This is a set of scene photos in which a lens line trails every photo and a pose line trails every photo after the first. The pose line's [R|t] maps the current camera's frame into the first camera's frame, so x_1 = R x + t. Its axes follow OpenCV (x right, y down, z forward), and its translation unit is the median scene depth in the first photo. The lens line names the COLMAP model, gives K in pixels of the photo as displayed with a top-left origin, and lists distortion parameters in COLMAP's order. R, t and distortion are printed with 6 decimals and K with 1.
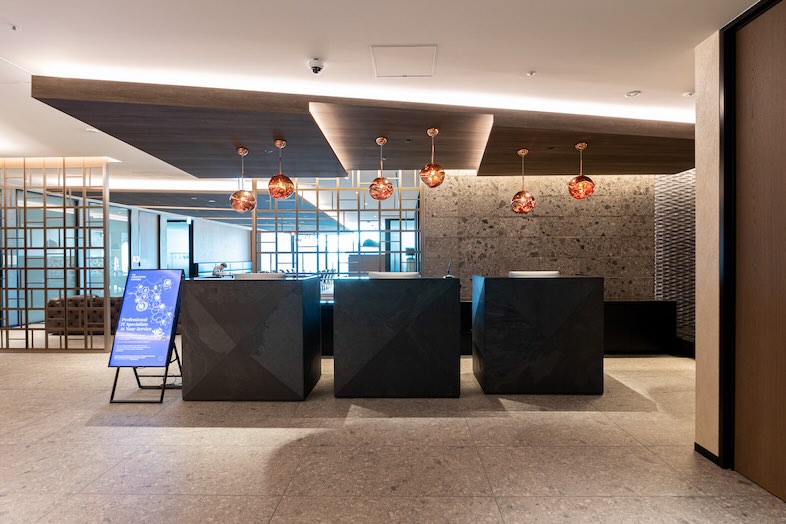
lens RADIAL K [[387.9, 0, 393.0], [0, 387.9, 262.0], [0, 0, 1]] dist [-0.004688, -0.001279]
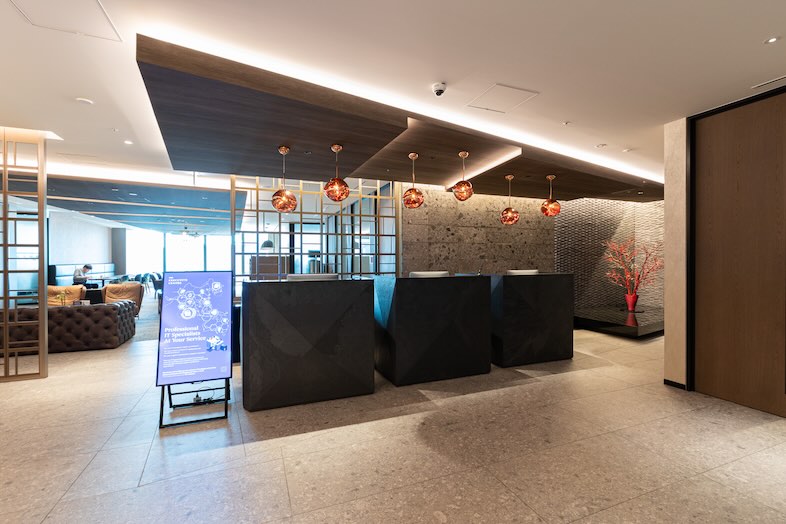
lens RADIAL K [[356.6, 0, 388.9], [0, 356.6, 262.5], [0, 0, 1]] dist [-0.002110, -0.000235]
pose [[0.921568, 0.000051, 0.388216, -0.537058], [0.001084, 0.999996, -0.002706, 0.001465], [-0.388214, 0.002915, 0.921564, 0.074326]]
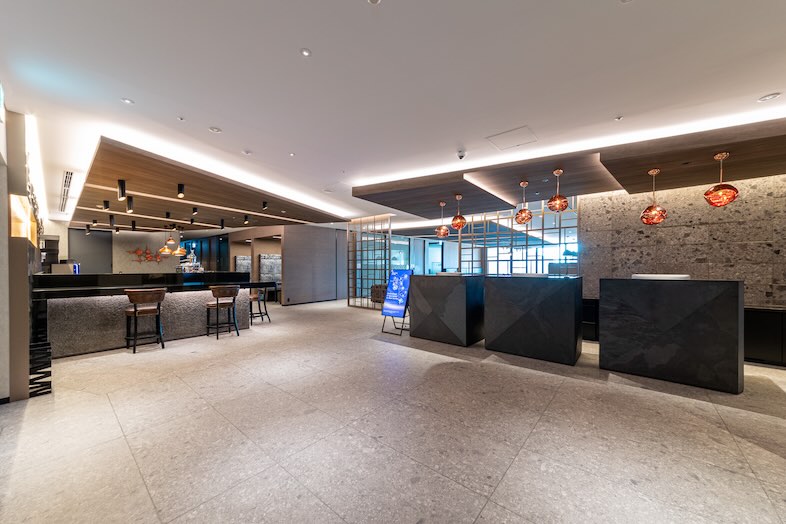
lens RADIAL K [[279.2, 0, 404.0], [0, 279.2, 268.6], [0, 0, 1]] dist [0.000854, 0.000102]
pose [[0.791128, 0.007976, -0.611599, 0.280712], [-0.009073, 0.999958, 0.001304, 0.013226], [0.611584, 0.004517, 0.791167, -0.130282]]
